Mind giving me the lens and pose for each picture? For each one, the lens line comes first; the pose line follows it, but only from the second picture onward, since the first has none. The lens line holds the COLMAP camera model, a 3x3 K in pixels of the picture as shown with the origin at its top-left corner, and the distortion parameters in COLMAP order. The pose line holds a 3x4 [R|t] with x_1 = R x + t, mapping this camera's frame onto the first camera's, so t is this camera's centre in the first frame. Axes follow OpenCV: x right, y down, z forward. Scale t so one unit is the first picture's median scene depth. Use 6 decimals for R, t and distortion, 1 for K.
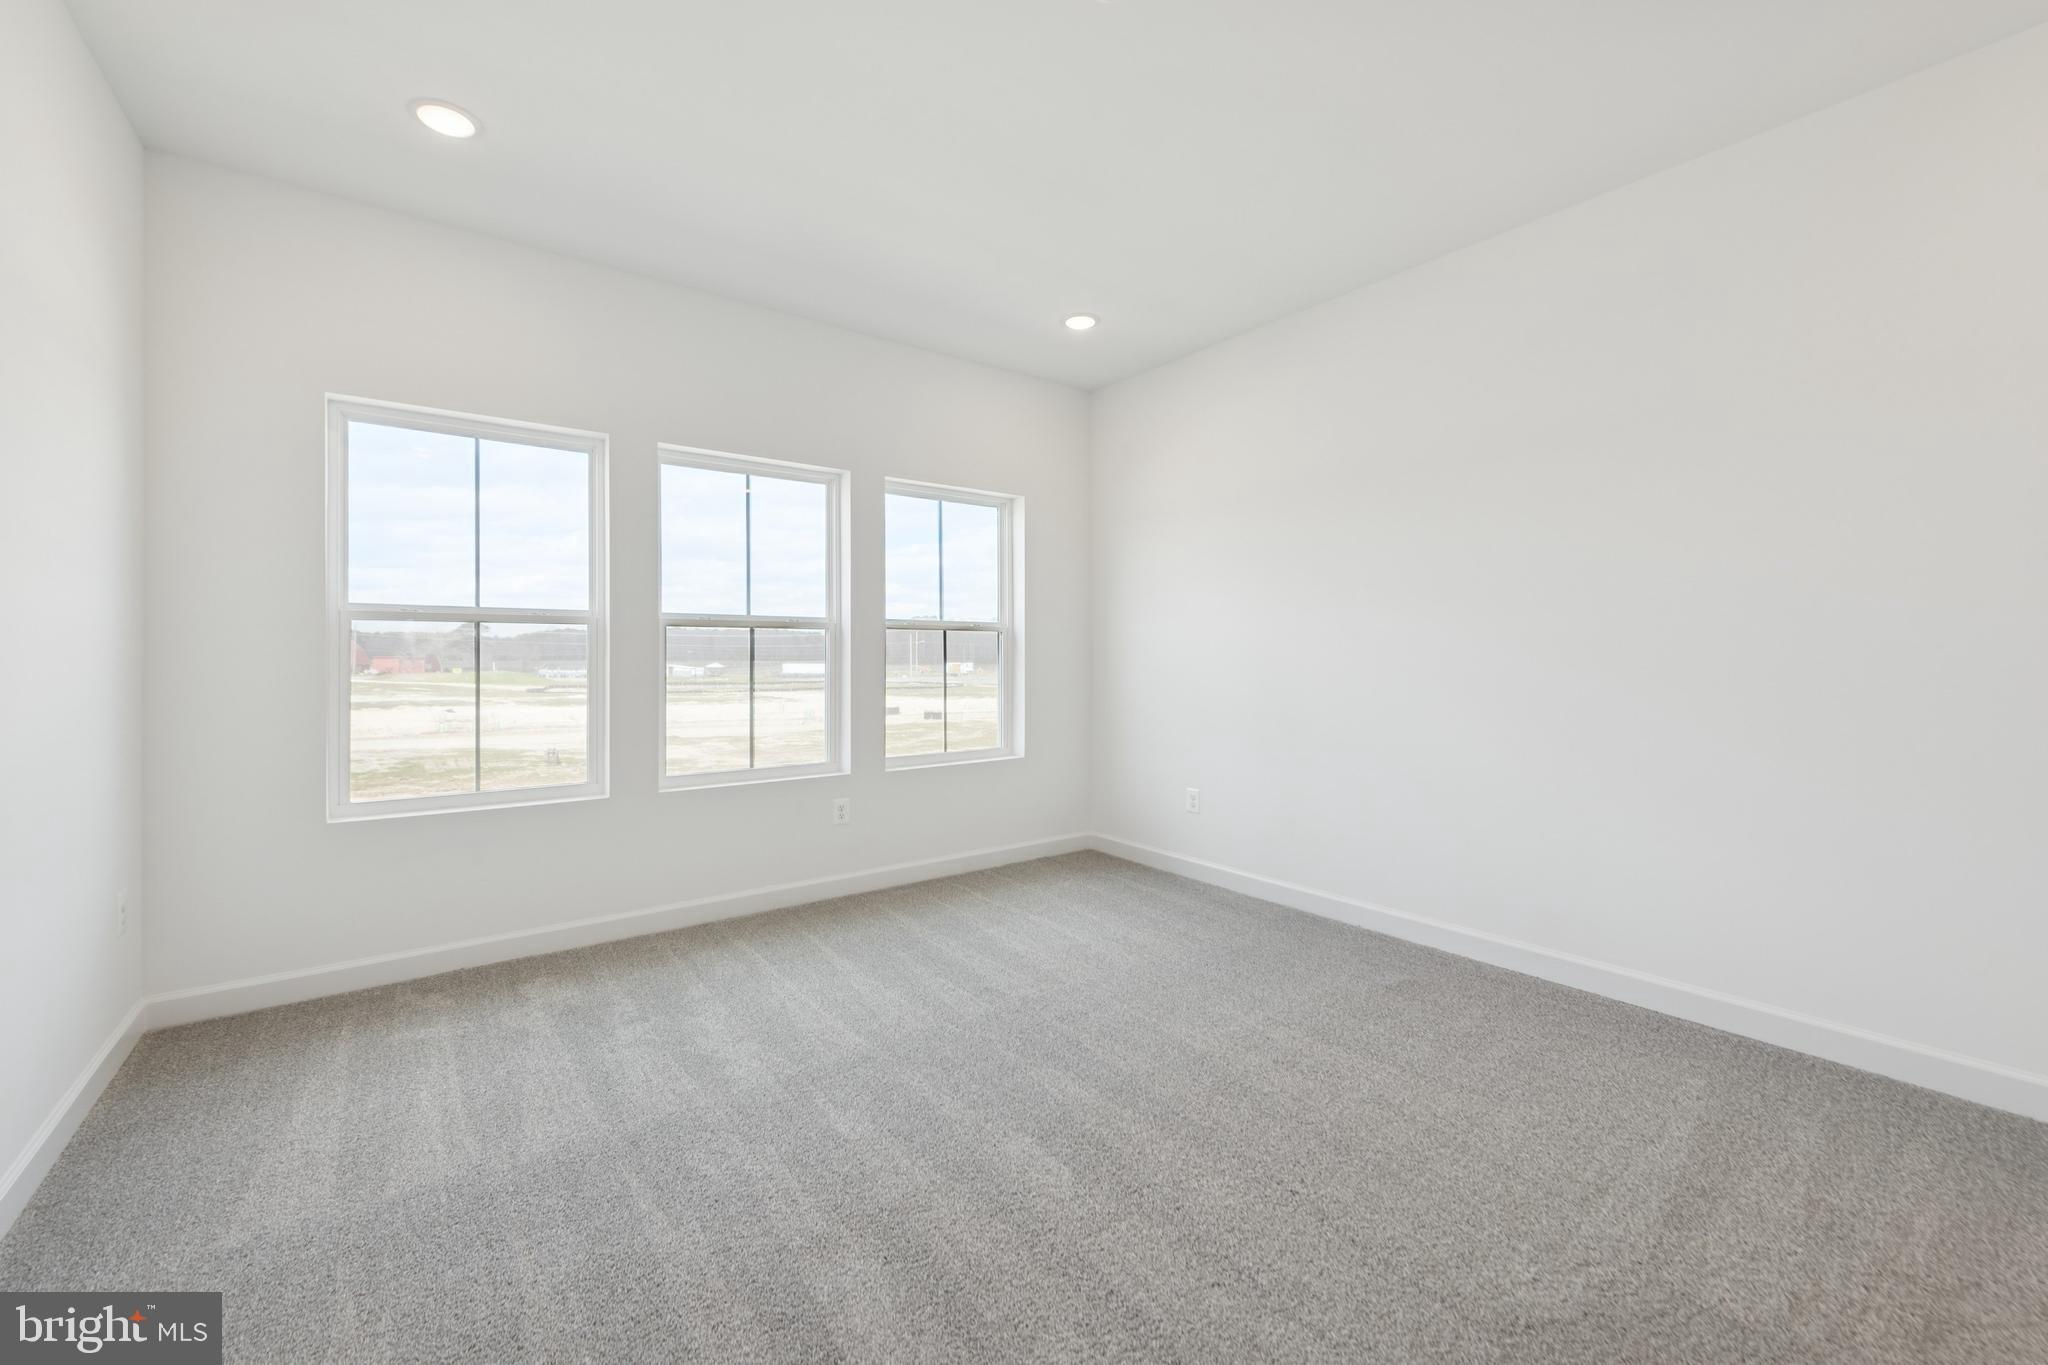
lens RADIAL K [[824.4, 0, 1020.6], [0, 824.4, 656.1], [0, 0, 1]] dist [0.014418, -0.006820]
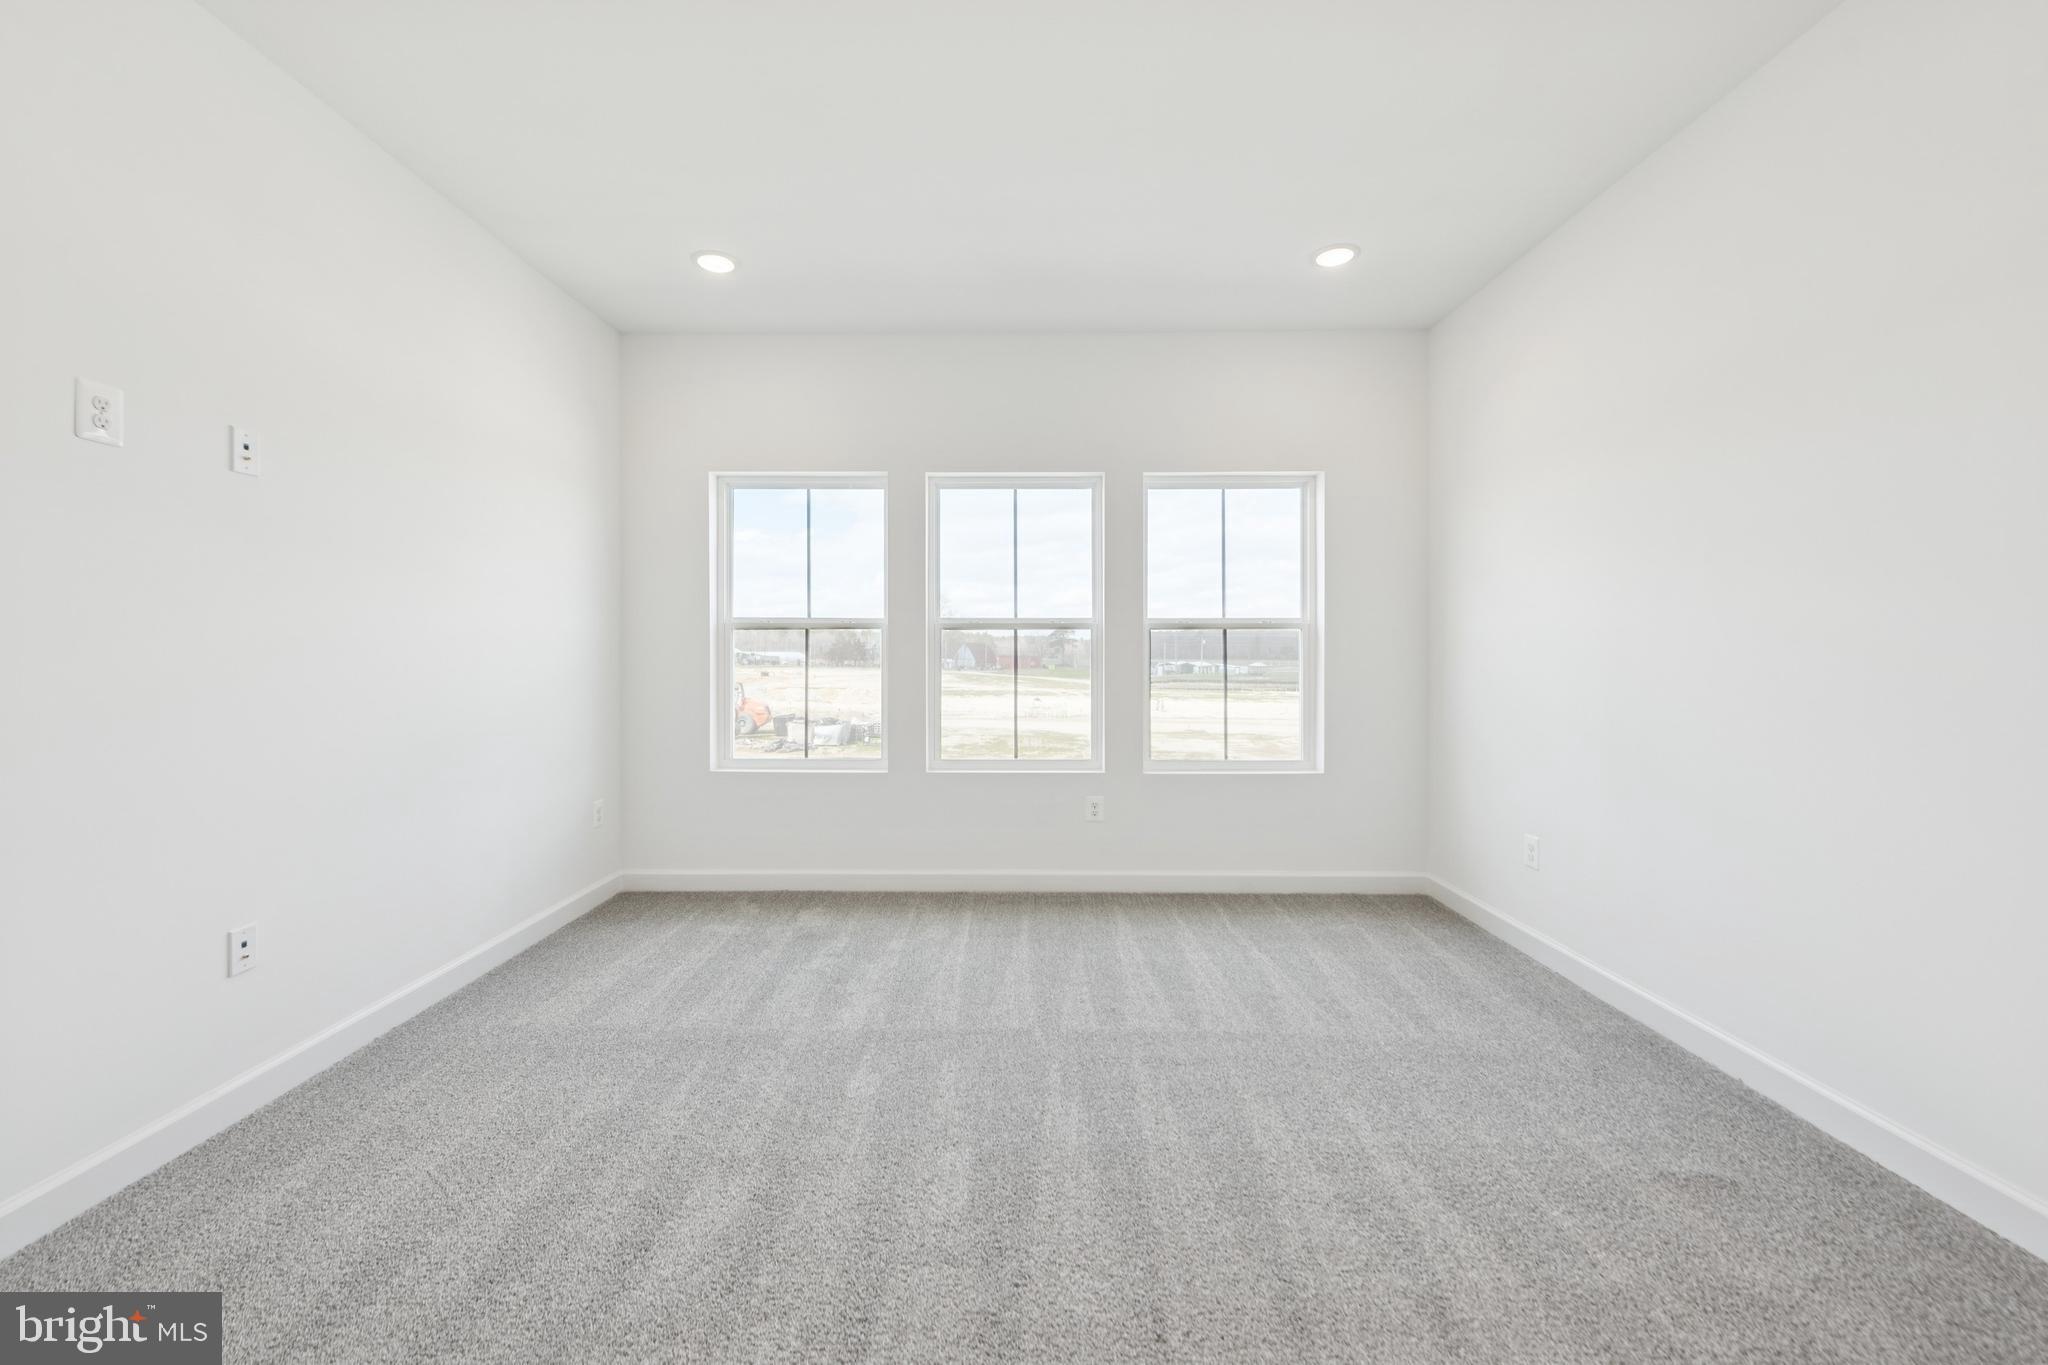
lens RADIAL K [[824.4, 0, 1020.6], [0, 824.4, 656.1], [0, 0, 1]] dist [0.014418, -0.006820]
pose [[0.792480, 0.003888, -0.609885, 0.368143], [-0.003730, 0.999992, 0.001528, -0.001206], [0.609886, 0.001064, 0.792489, 0.154142]]
